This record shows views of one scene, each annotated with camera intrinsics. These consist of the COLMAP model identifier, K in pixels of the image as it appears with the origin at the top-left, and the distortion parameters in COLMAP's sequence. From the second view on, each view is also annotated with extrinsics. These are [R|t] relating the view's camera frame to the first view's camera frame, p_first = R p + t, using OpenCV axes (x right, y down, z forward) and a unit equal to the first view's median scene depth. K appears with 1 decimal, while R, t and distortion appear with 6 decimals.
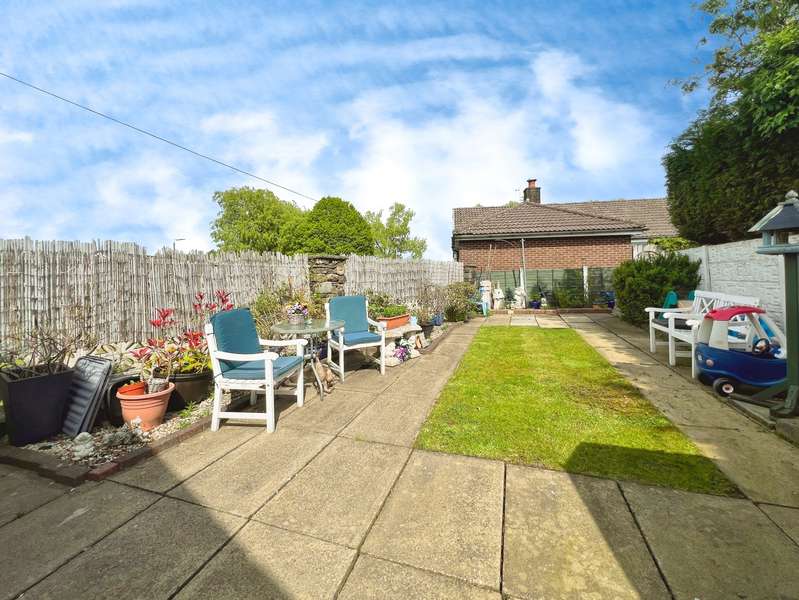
lens RADIAL K [[338.2, 0, 397.2], [0, 338.2, 273.4], [0, 0, 1]] dist [-0.001269, -0.000127]
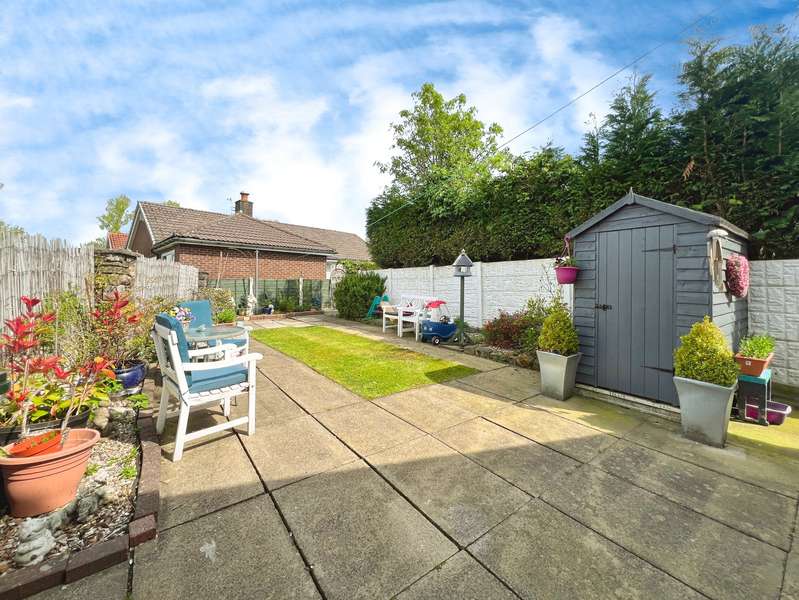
lens RADIAL K [[336.4, 0, 399.9], [0, 336.4, 287.5], [0, 0, 1]] dist [-0.001109, 0.000174]
pose [[0.542841, 0.015367, 0.839695, -0.440344], [-0.023106, 0.999727, -0.003358, 0.015903], [-0.839517, -0.017580, 0.543048, 0.048677]]
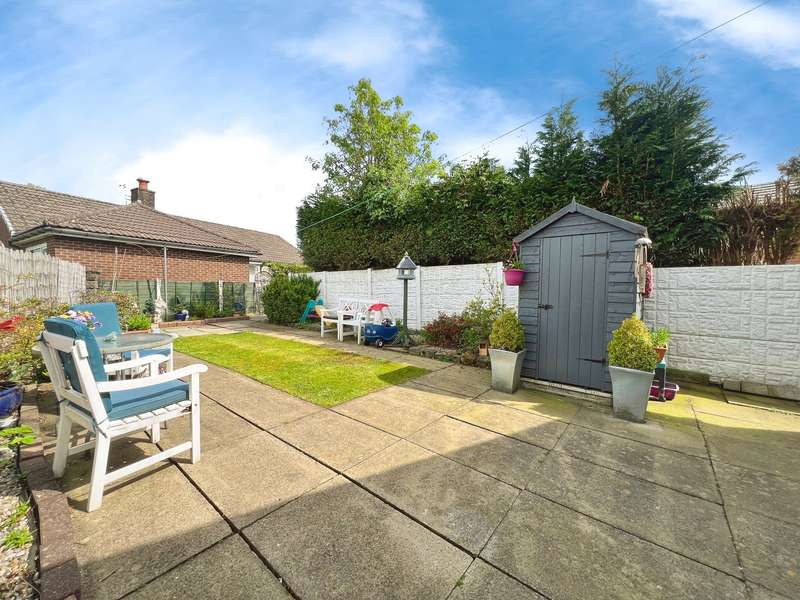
lens RADIAL K [[323.9, 0, 404.0], [0, 323.9, 311.3], [0, 0, 1]] dist [-0.000688, 0.000170]
pose [[0.317965, -0.036004, 0.947419, -0.427550], [-0.024449, 0.998635, 0.046155, 0.026809], [-0.947787, -0.037839, 0.316651, 0.130732]]
